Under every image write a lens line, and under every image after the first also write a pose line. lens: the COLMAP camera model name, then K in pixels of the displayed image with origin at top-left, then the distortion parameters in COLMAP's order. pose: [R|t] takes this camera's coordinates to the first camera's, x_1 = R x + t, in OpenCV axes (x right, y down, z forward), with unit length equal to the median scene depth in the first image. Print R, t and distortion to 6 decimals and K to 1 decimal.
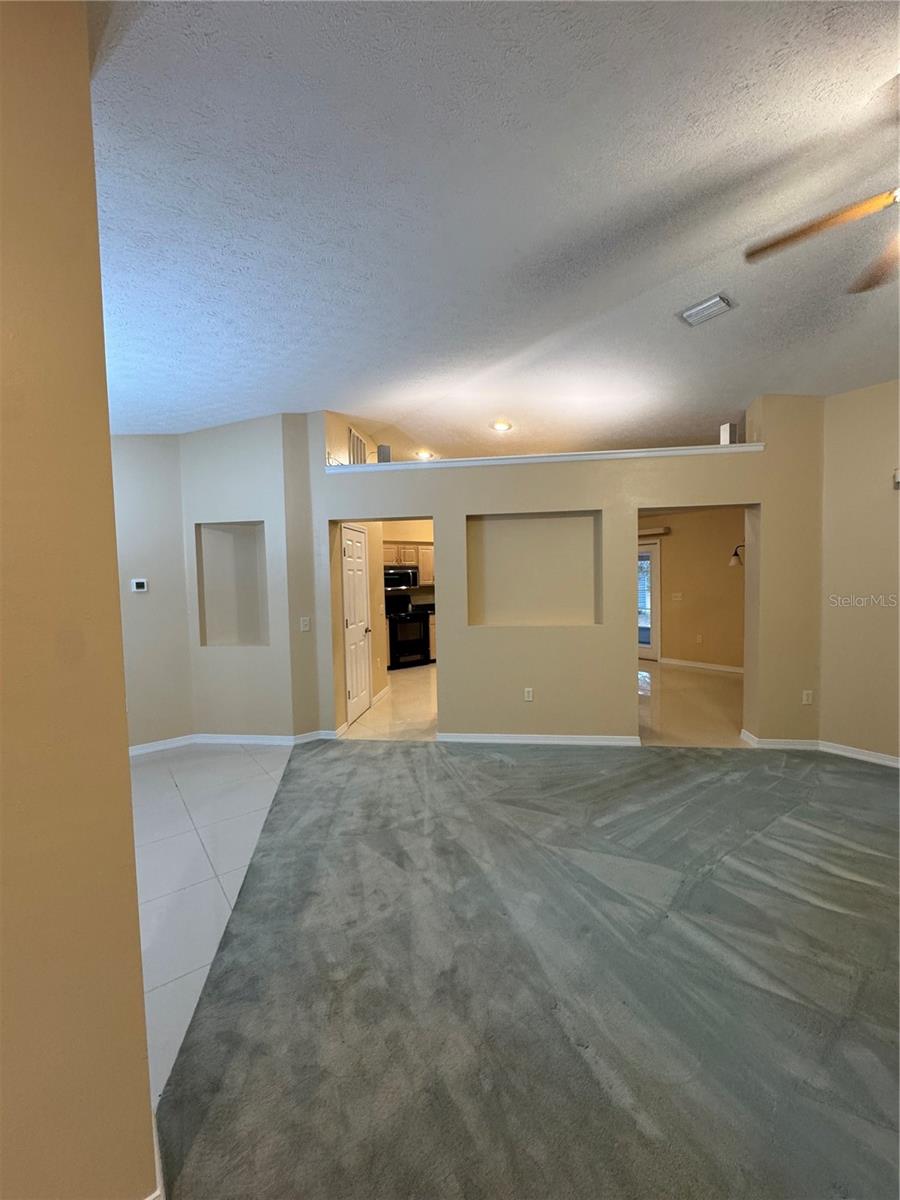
lens RADIAL K [[479.1, 0, 452.6], [0, 479.1, 598.9], [0, 0, 1]] dist [-0.004048, -0.000114]
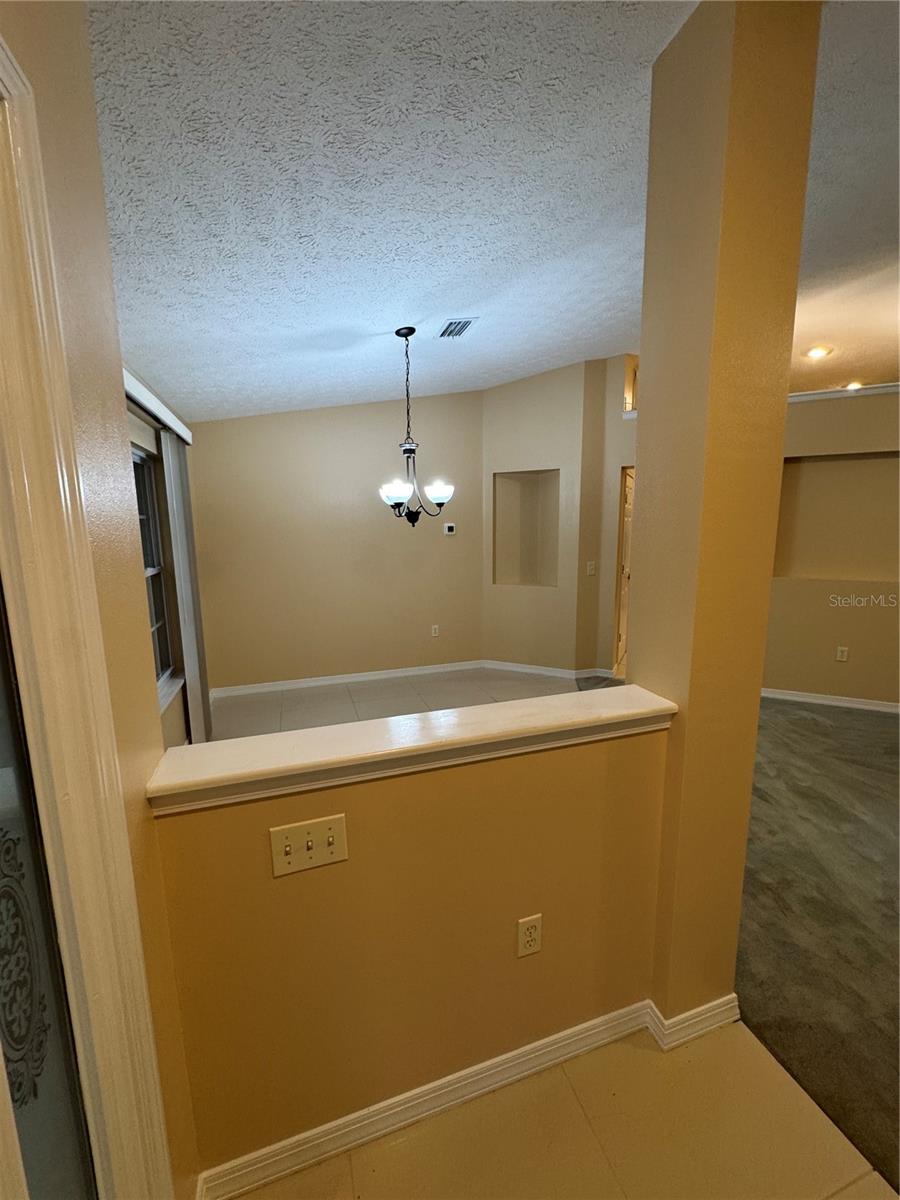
lens RADIAL K [[479.1, 0, 452.6], [0, 479.1, 598.9], [0, 0, 1]] dist [-0.004048, -0.000114]
pose [[0.945482, 0.060822, -0.319943, -0.287302], [-0.025482, 0.993210, 0.113507, 0.008696], [0.324675, -0.099166, 0.940613, -0.110497]]
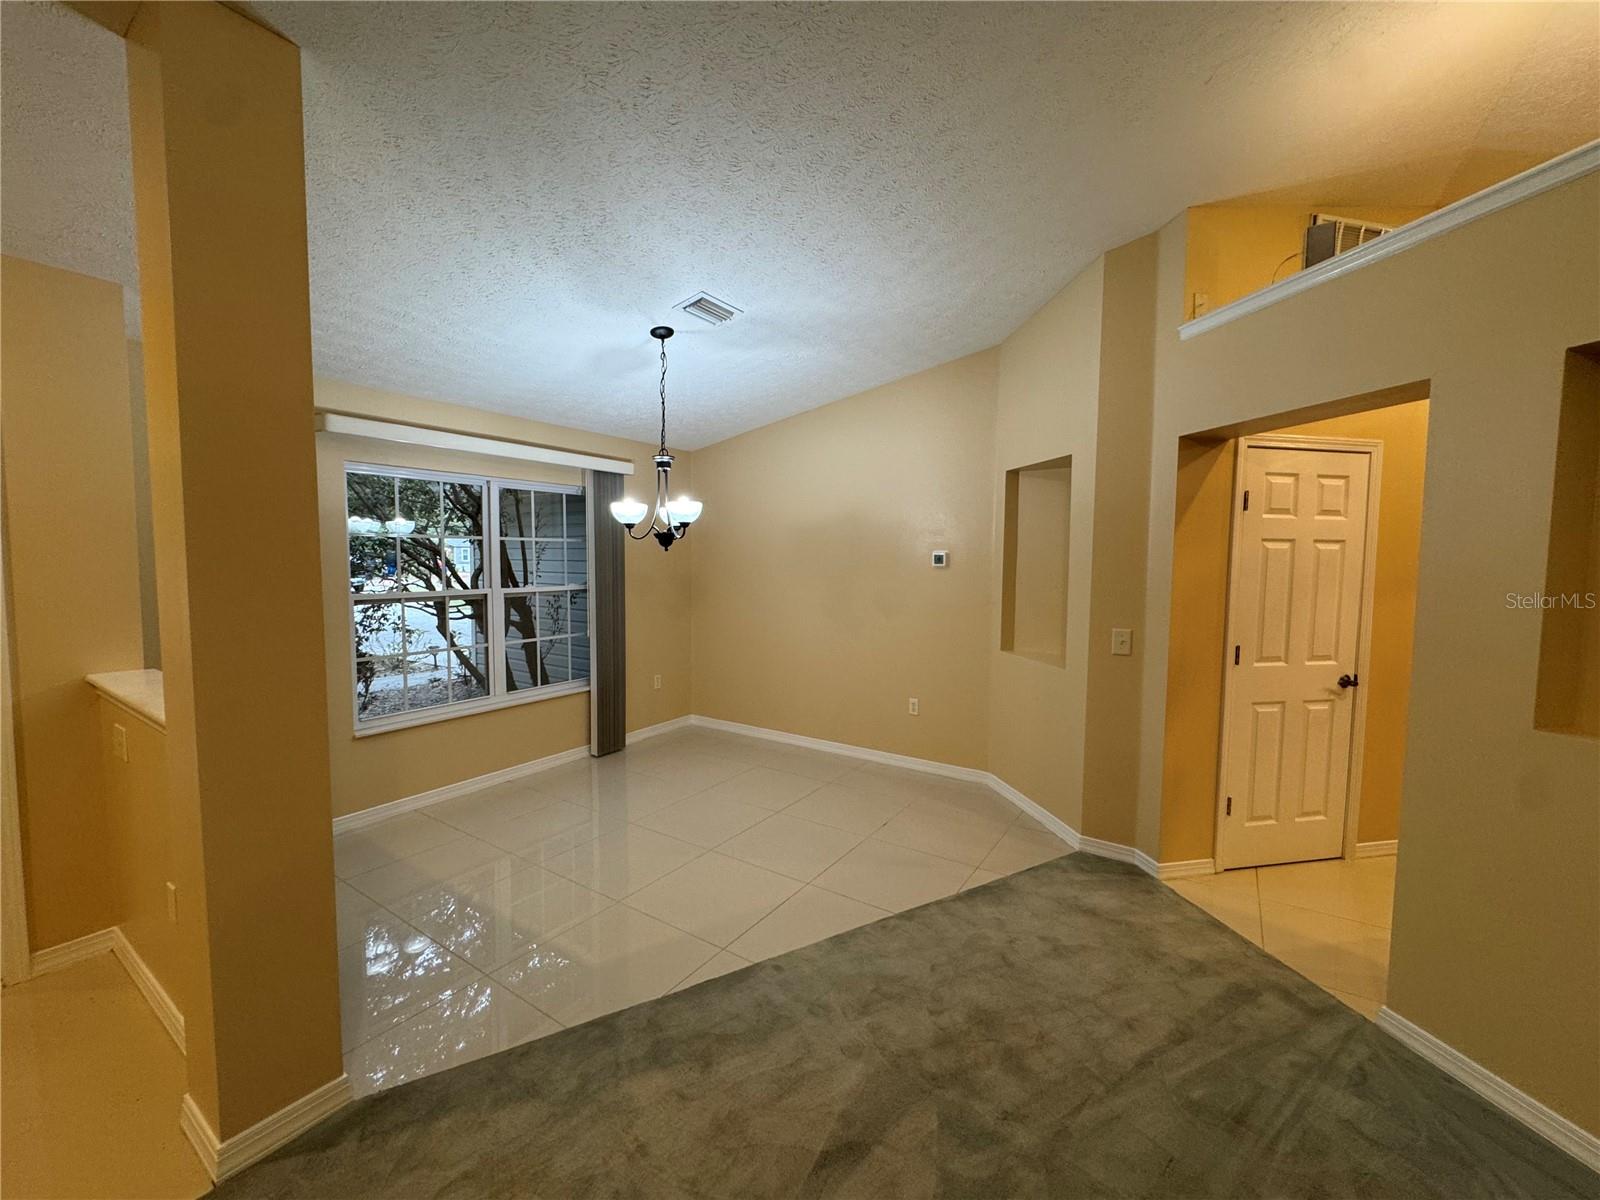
lens RADIAL K [[638.8, 0, 799.9], [0, 638.8, 596.3], [0, 0, 1]] dist [-0.004048, -0.000114]
pose [[0.320414, 0.083889, -0.943556, 0.274115], [-0.062029, 0.995791, 0.067469, -0.025472], [0.945245, 0.036910, 0.324269, 0.484350]]
